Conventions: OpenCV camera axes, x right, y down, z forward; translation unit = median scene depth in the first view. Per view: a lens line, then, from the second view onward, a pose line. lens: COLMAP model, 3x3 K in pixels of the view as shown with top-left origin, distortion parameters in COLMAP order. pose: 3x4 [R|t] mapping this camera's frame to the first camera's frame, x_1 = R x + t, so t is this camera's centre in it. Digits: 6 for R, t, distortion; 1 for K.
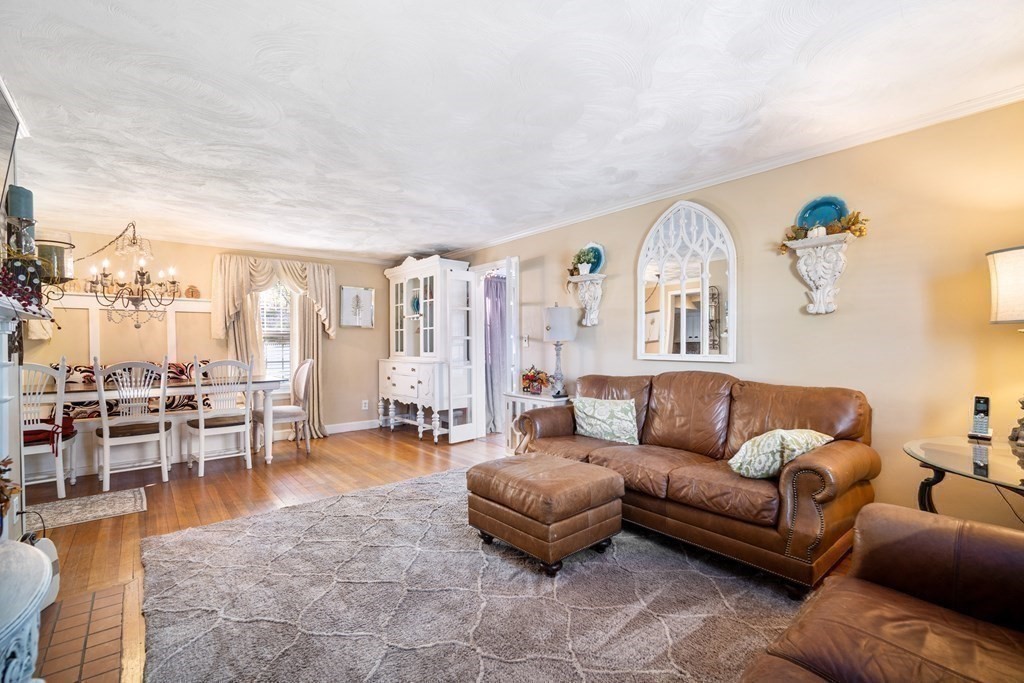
lens RADIAL K [[458.3, 0, 513.2], [0, 458.3, 344.8], [0, 0, 1]] dist [-0.007565, 0.001252]
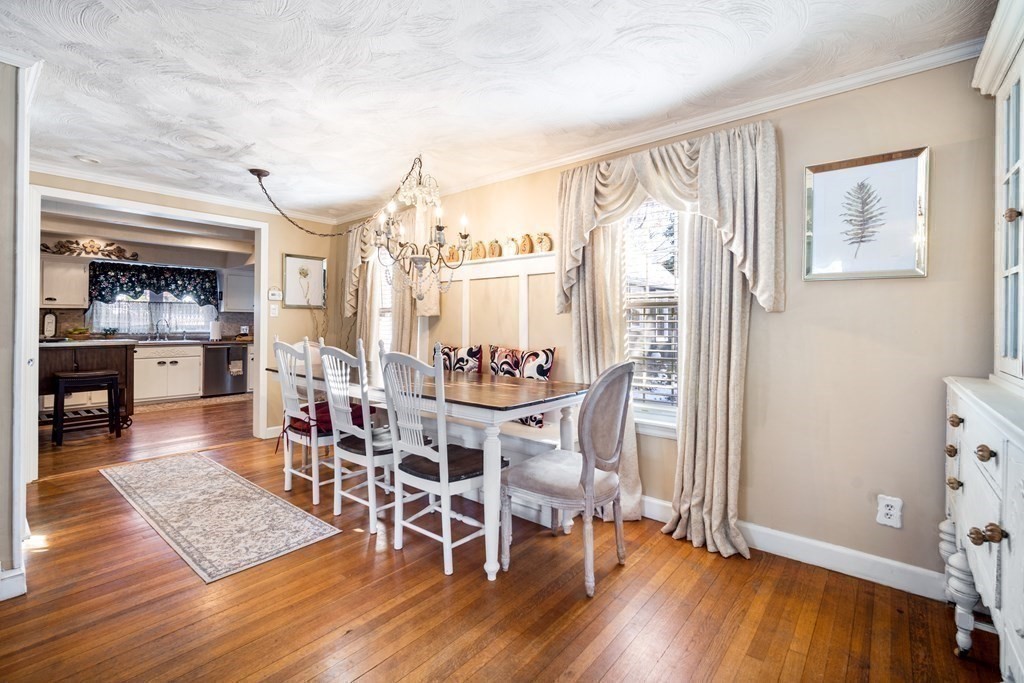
lens RADIAL K [[458.3, 0, 513.4], [0, 458.3, 321.4], [0, 0, 1]] dist [-0.007565, 0.001252]
pose [[0.187479, 0.000625, -0.982268, -0.063112], [-0.007135, 0.999974, -0.000726, -0.001969], [0.982243, 0.007145, 0.187479, 0.803914]]
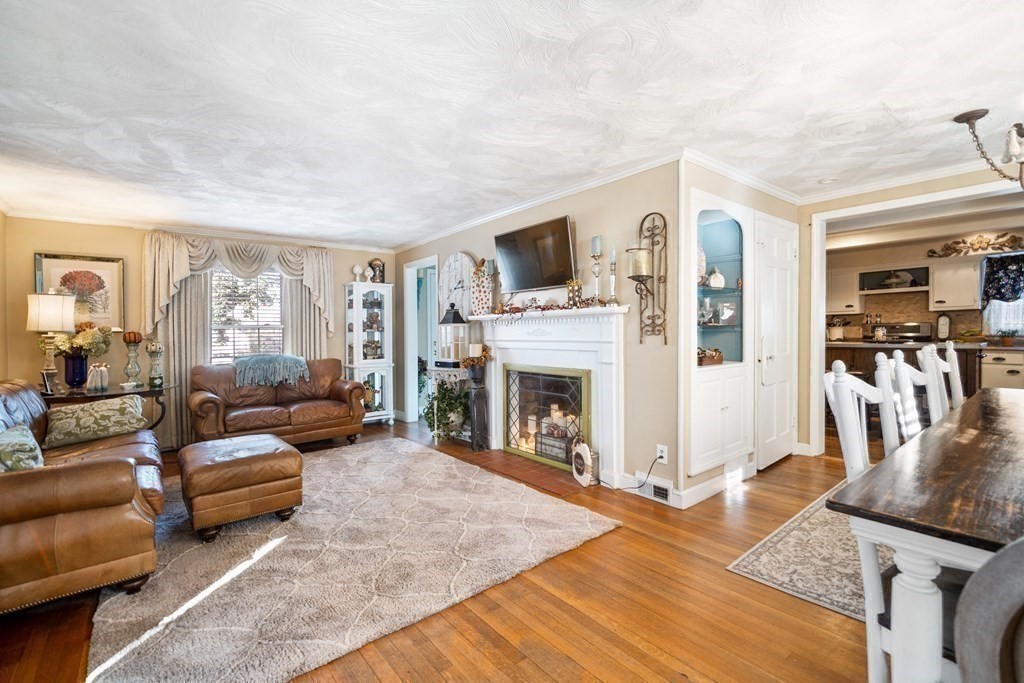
lens RADIAL K [[458.3, 0, 521.7], [0, 458.3, 334.4], [0, 0, 1]] dist [-0.007565, 0.001252]
pose [[-0.999729, 0.020086, -0.011768, -0.306567], [0.019930, 0.999713, 0.013274, -0.003372], [0.012031, 0.013036, -0.999843, 1.042328]]
